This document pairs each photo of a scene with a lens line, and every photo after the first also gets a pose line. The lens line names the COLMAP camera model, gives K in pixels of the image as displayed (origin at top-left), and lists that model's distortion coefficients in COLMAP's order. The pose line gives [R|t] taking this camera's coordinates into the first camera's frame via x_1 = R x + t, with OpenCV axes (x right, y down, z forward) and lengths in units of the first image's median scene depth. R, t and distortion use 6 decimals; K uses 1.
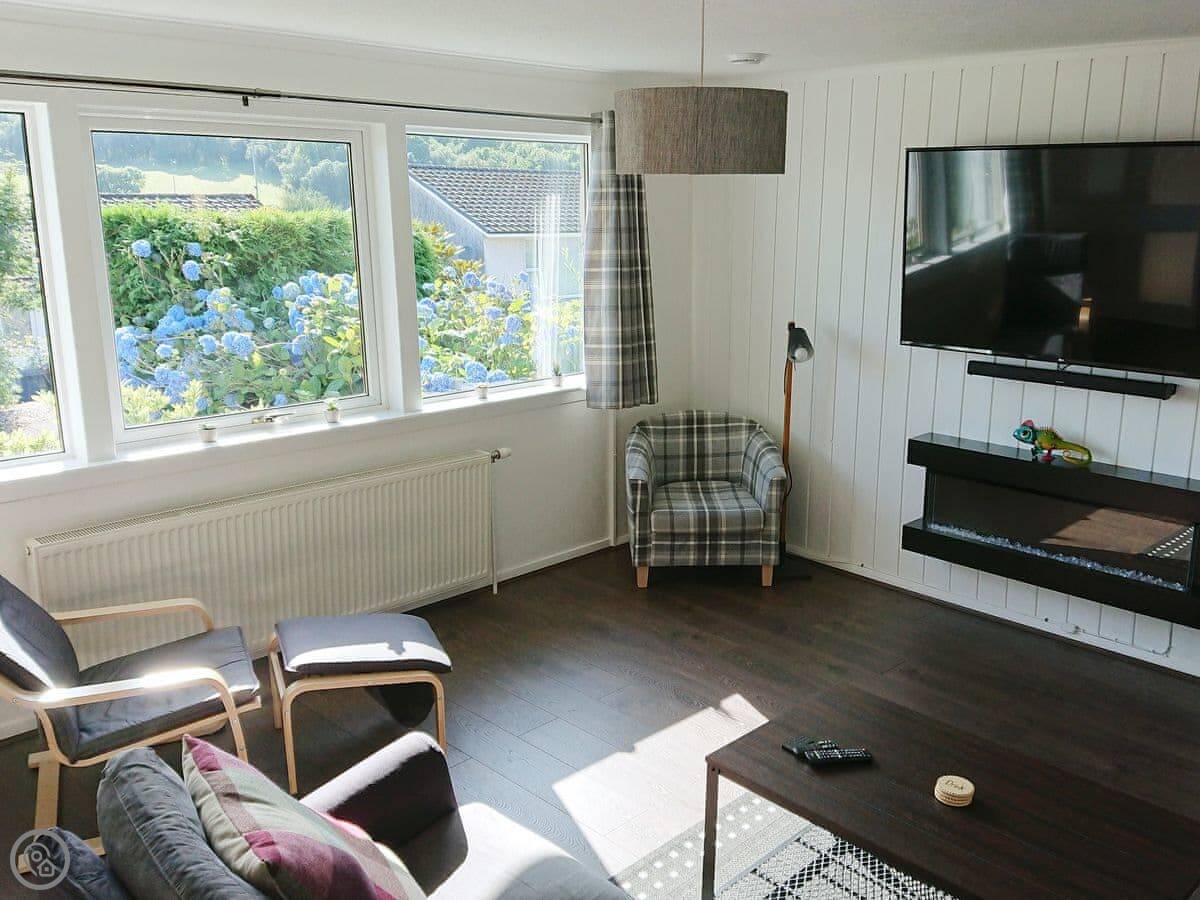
lens RADIAL K [[1075.7, 0, 600.0], [0, 1075.7, 450.0], [0, 0, 1]] dist [0.081831, -0.284516]
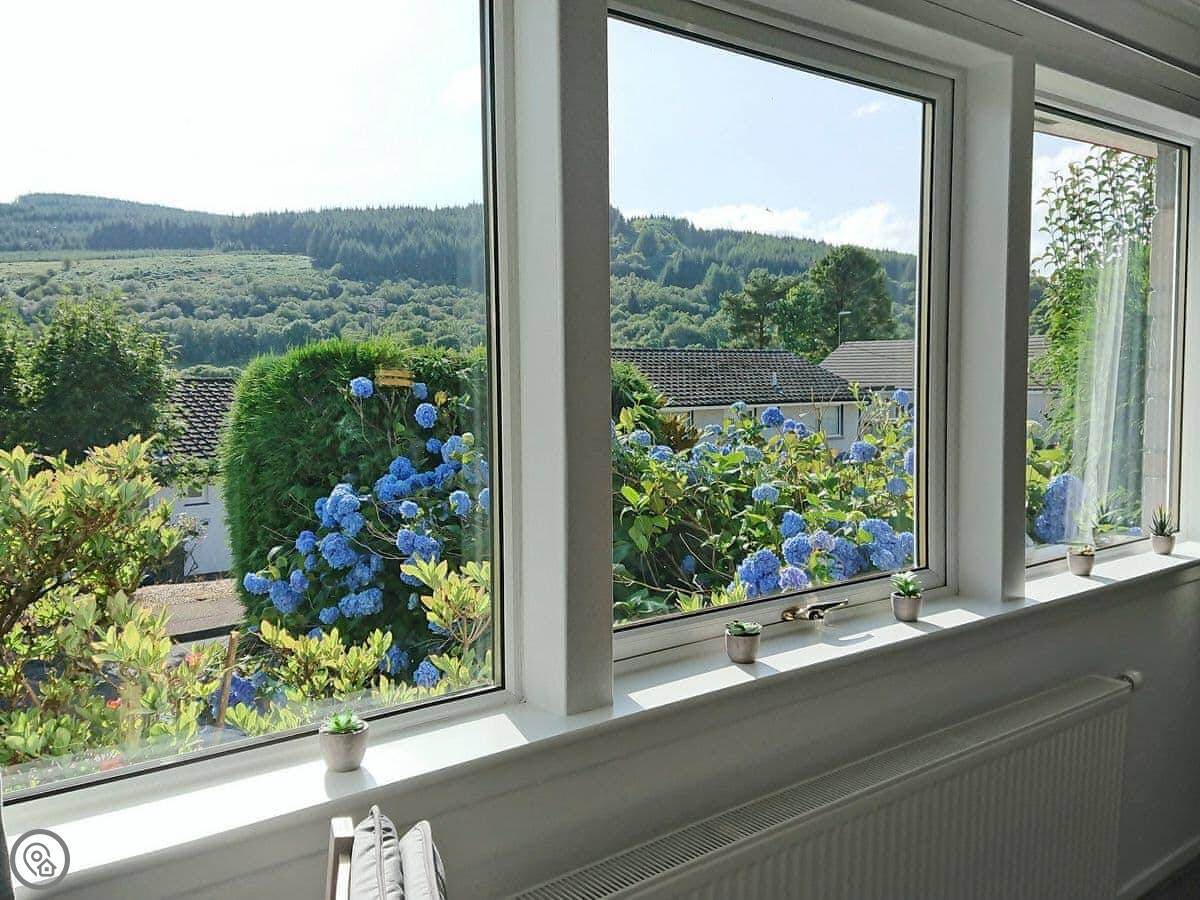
lens RADIAL K [[1075.7, 0, 600.0], [0, 1075.7, 450.0], [0, 0, 1]] dist [0.081831, -0.284516]
pose [[0.995933, -0.004768, -0.089975, -0.208847], [-0.010281, 0.986064, -0.166049, -0.010953], [0.089512, 0.166299, 0.982004, 0.284337]]
